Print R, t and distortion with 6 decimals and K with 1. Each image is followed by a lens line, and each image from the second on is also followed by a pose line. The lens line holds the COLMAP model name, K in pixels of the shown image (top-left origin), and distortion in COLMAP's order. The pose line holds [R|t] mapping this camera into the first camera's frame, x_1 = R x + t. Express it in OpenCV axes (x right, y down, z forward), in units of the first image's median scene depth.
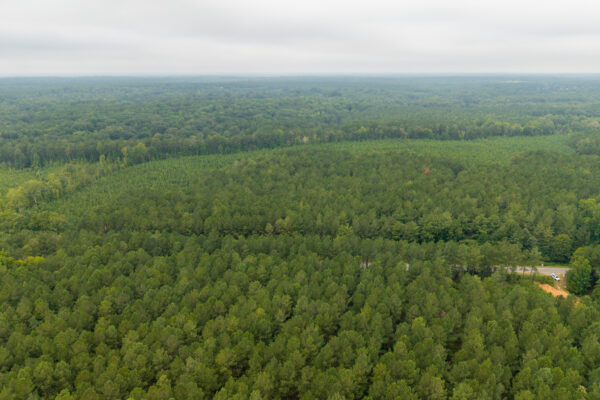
lens RADIAL K [[405.1, 0, 299.7], [0, 405.1, 197.5], [0, 0, 1]] dist [0.024303, -0.015422]
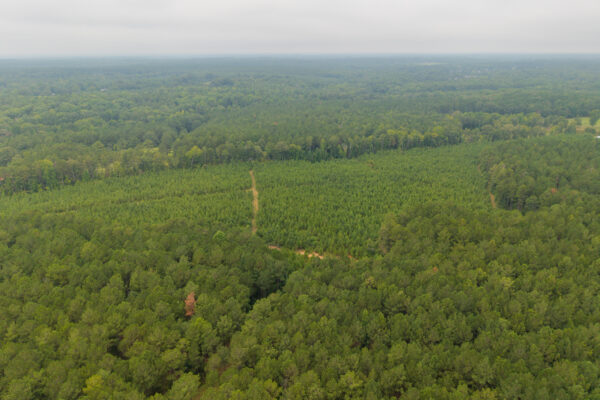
lens RADIAL K [[405.1, 0, 299.7], [0, 405.1, 197.5], [0, 0, 1]] dist [0.024303, -0.015422]
pose [[0.986755, -0.058320, 0.151374, 0.202866], [0.051574, 0.997509, 0.048119, -0.106671], [-0.153803, -0.039675, 0.987305, 0.289472]]
